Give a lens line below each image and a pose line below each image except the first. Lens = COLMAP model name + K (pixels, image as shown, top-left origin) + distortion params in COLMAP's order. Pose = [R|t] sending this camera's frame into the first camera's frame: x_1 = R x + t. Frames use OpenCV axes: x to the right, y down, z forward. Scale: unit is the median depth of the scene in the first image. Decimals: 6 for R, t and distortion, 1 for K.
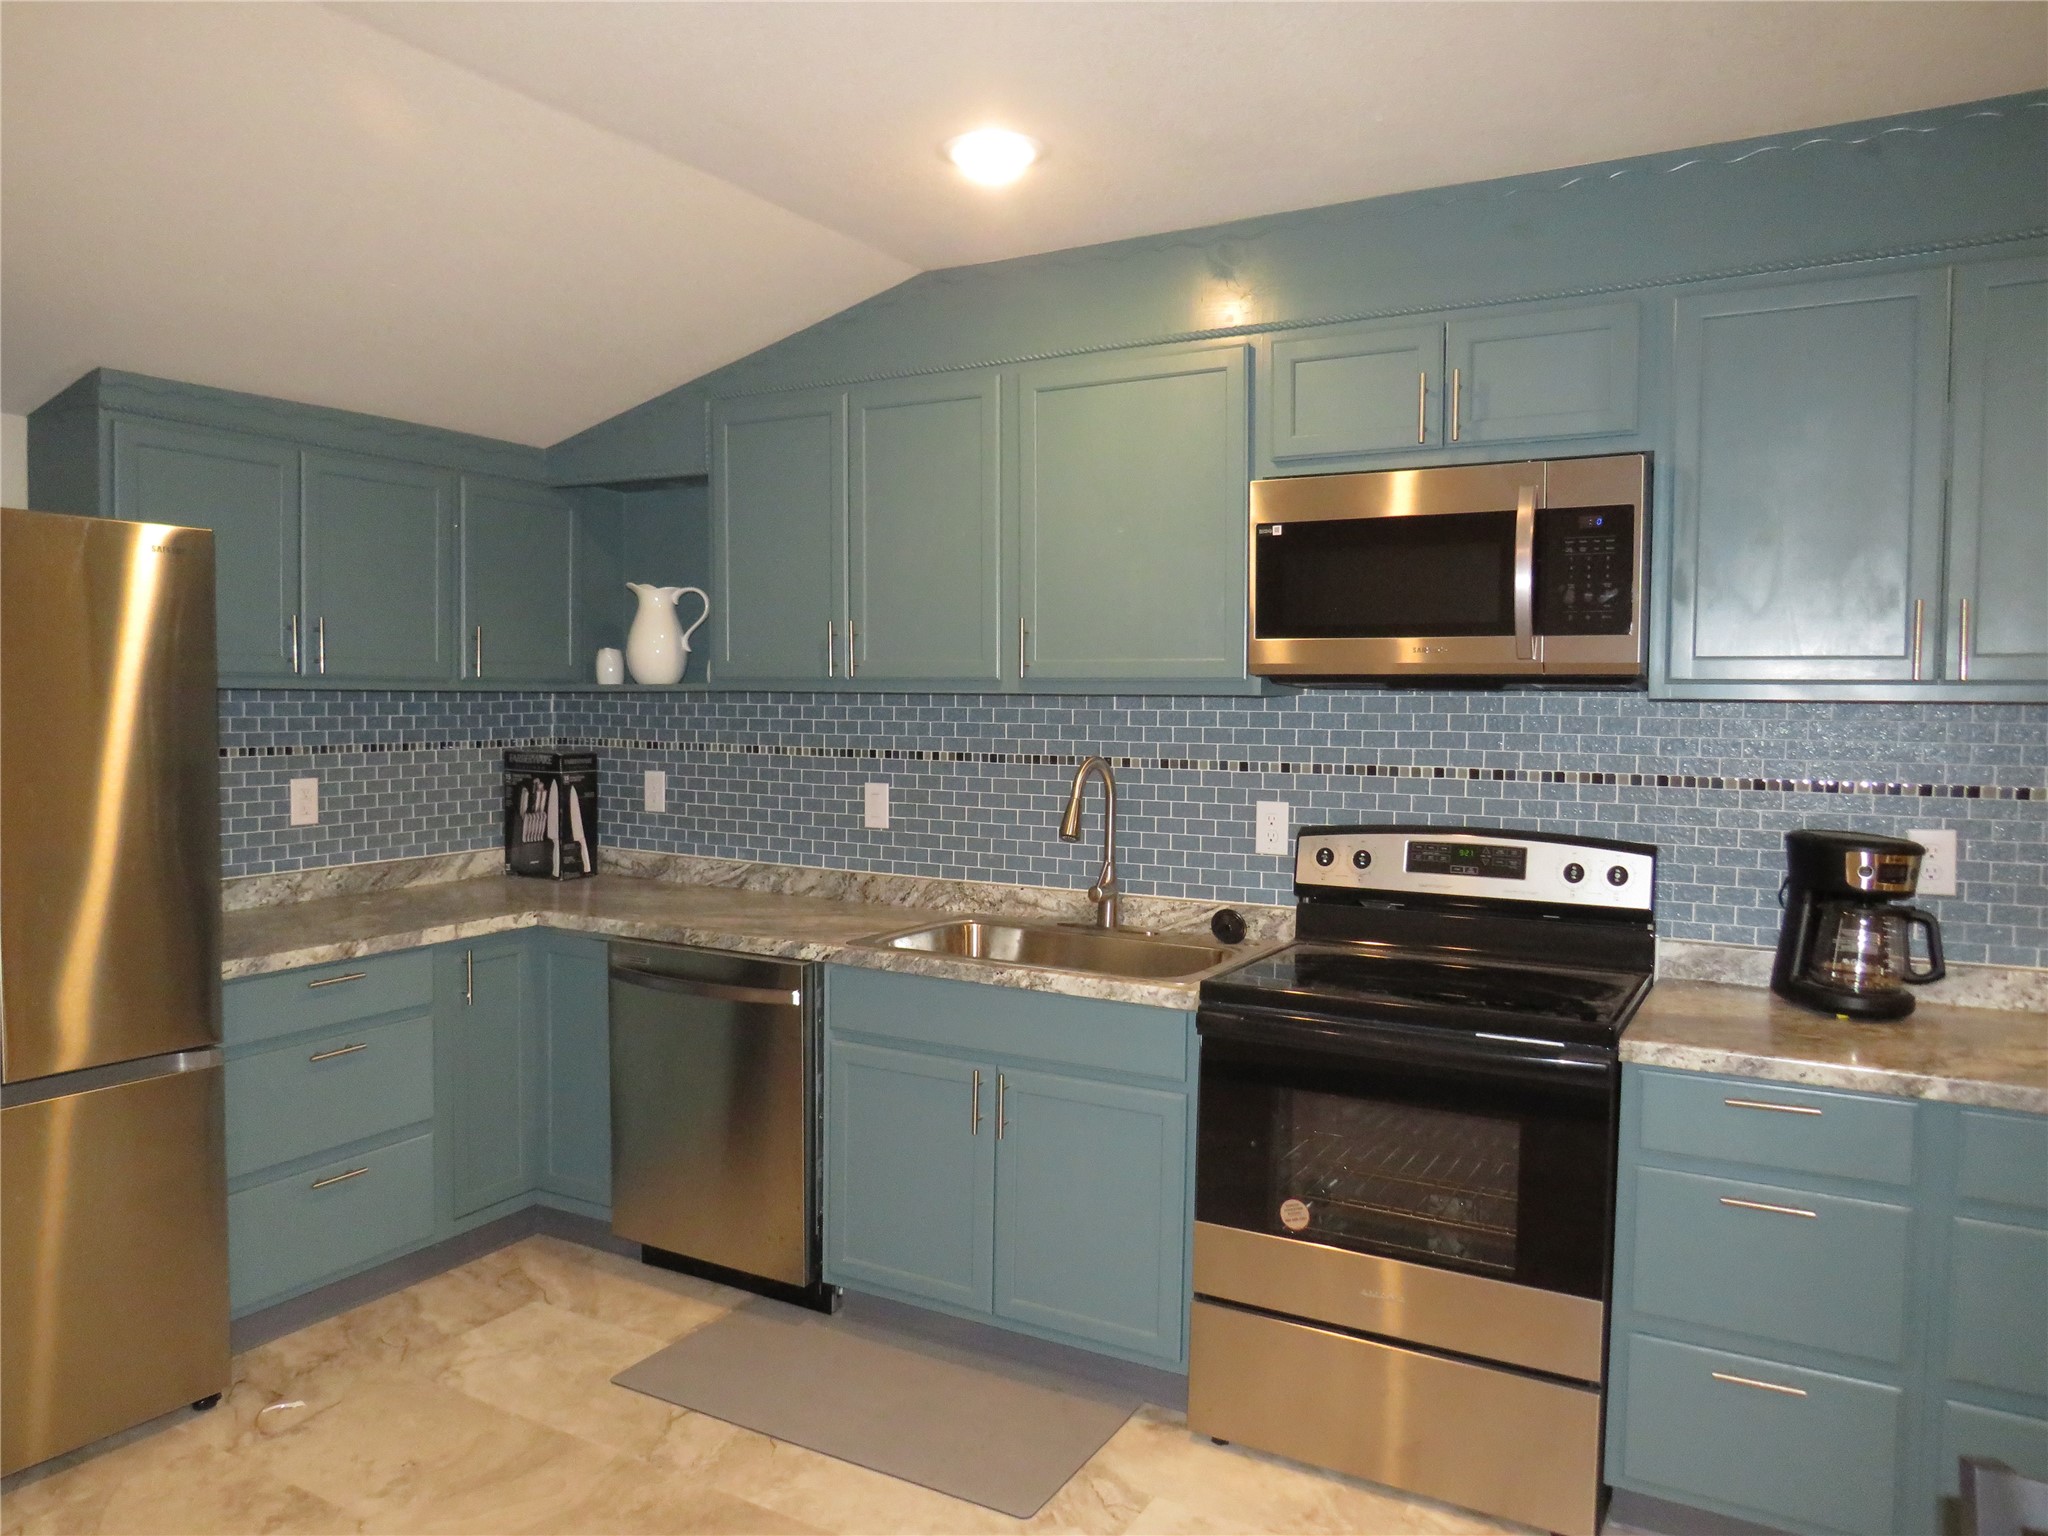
lens RADIAL K [[1475.9, 0, 1024.4], [0, 1475.9, 772.5], [0, 0, 1]] dist [-0.024634, 0.003154]
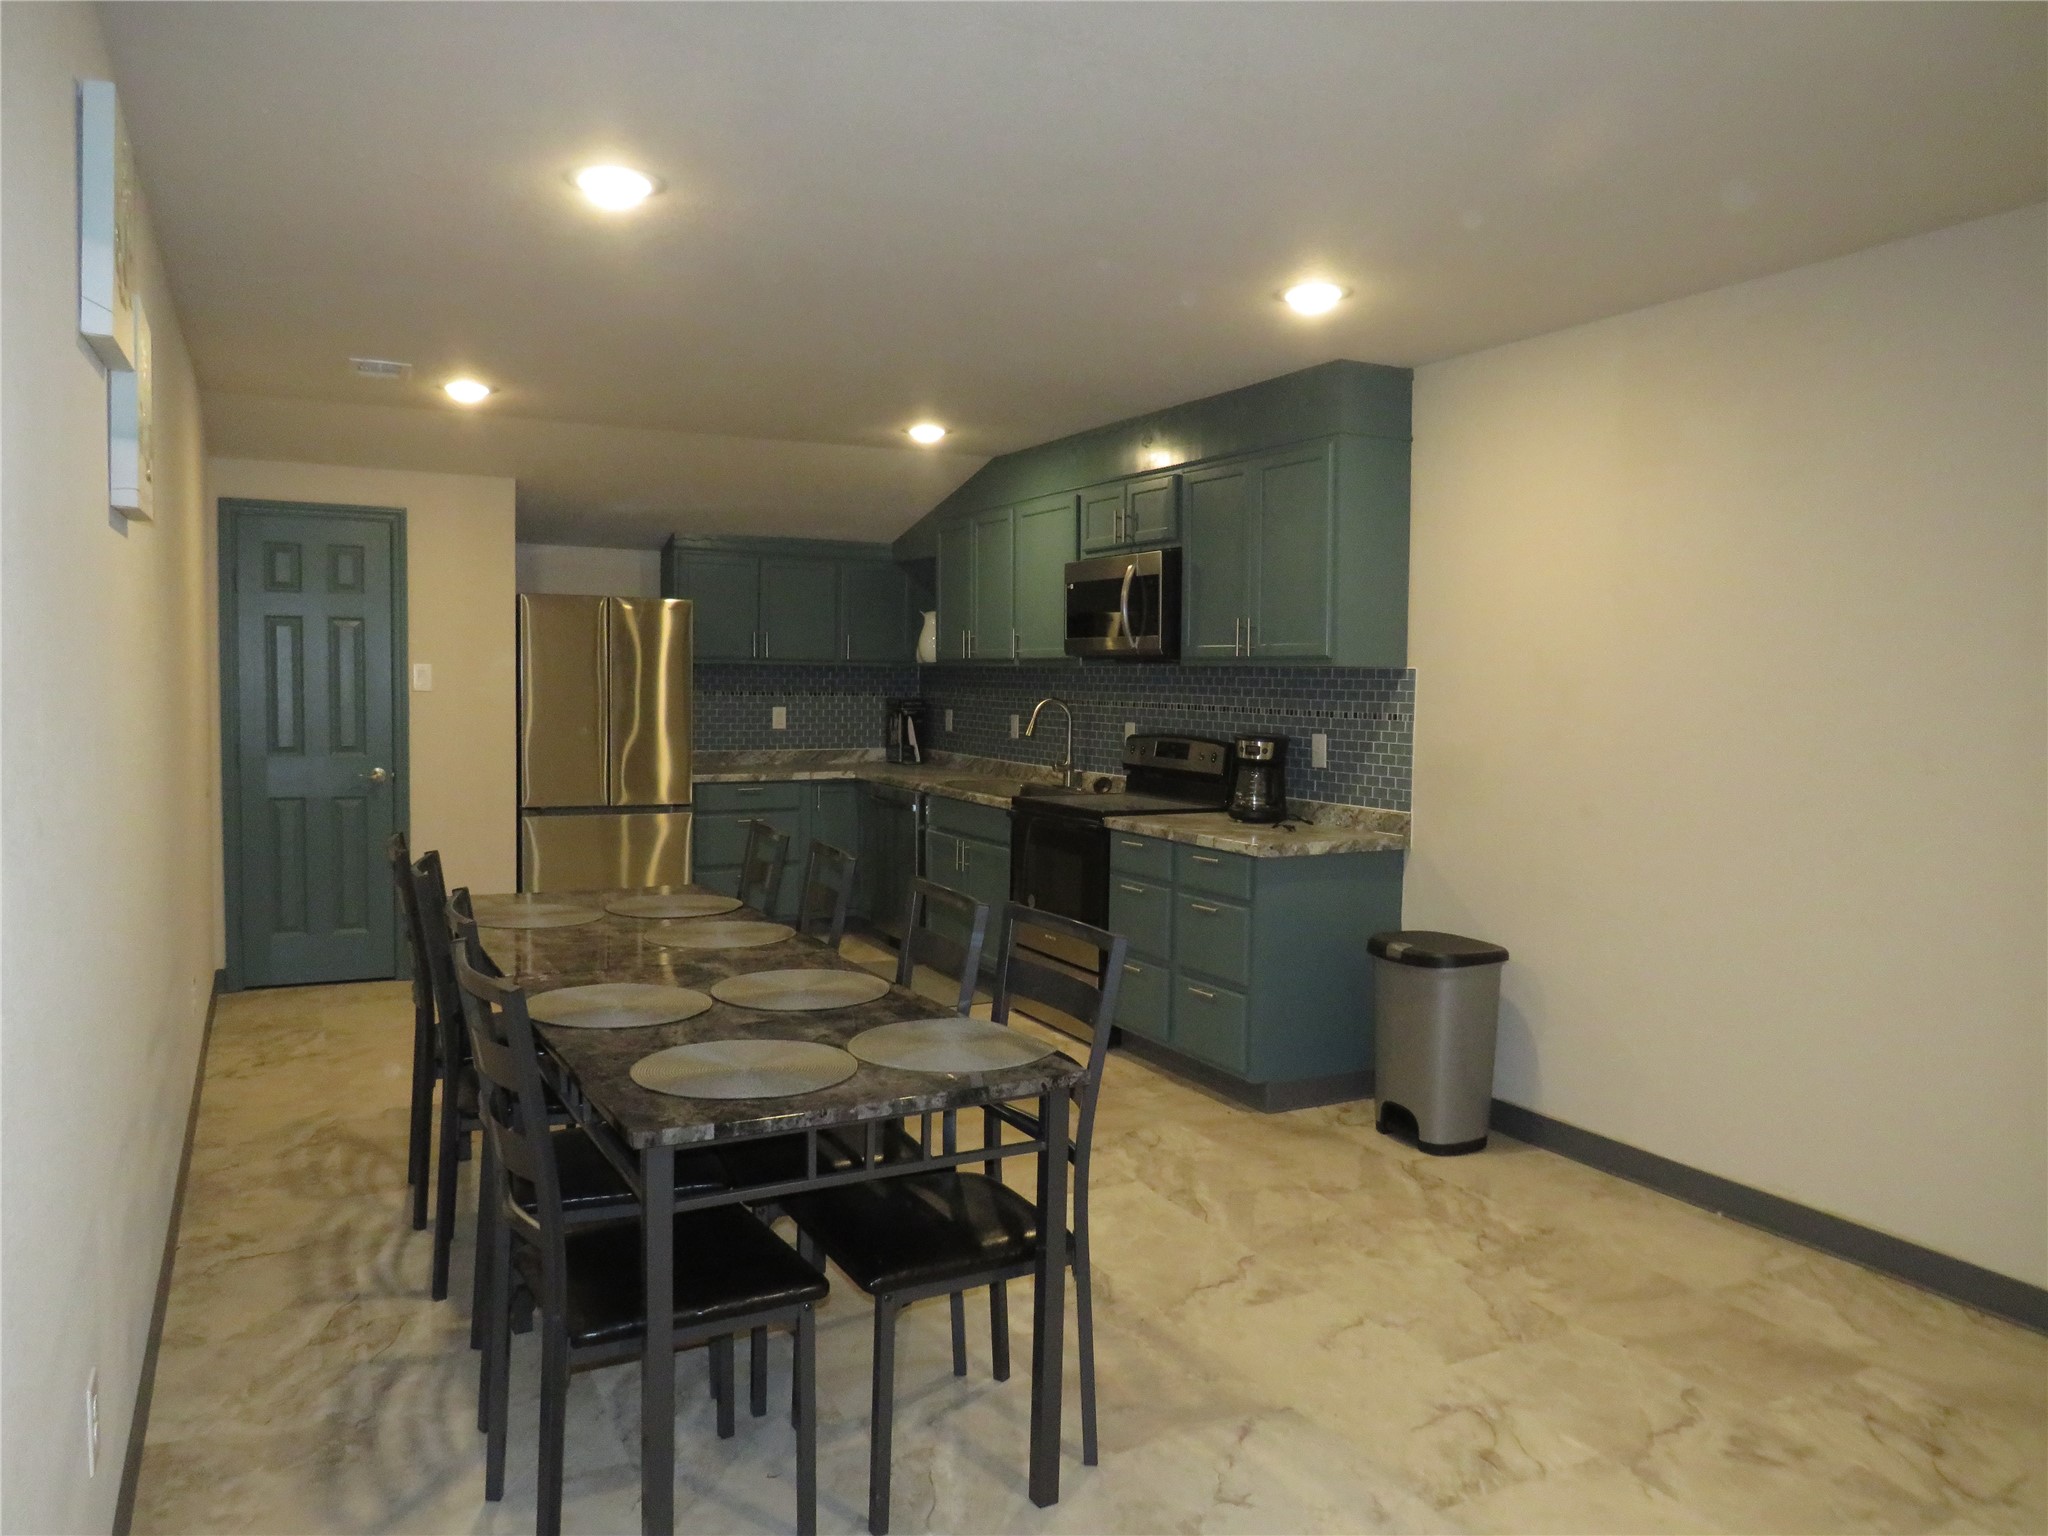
lens RADIAL K [[1475.9, 0, 1025.2], [0, 1475.9, 759.1], [0, 0, 1]] dist [-0.024634, 0.003154]
pose [[0.843894, 0.034482, -0.535401, 0.943639], [-0.037058, 0.999295, 0.005947, 0.053194], [0.535229, 0.014823, 0.844577, -0.603681]]
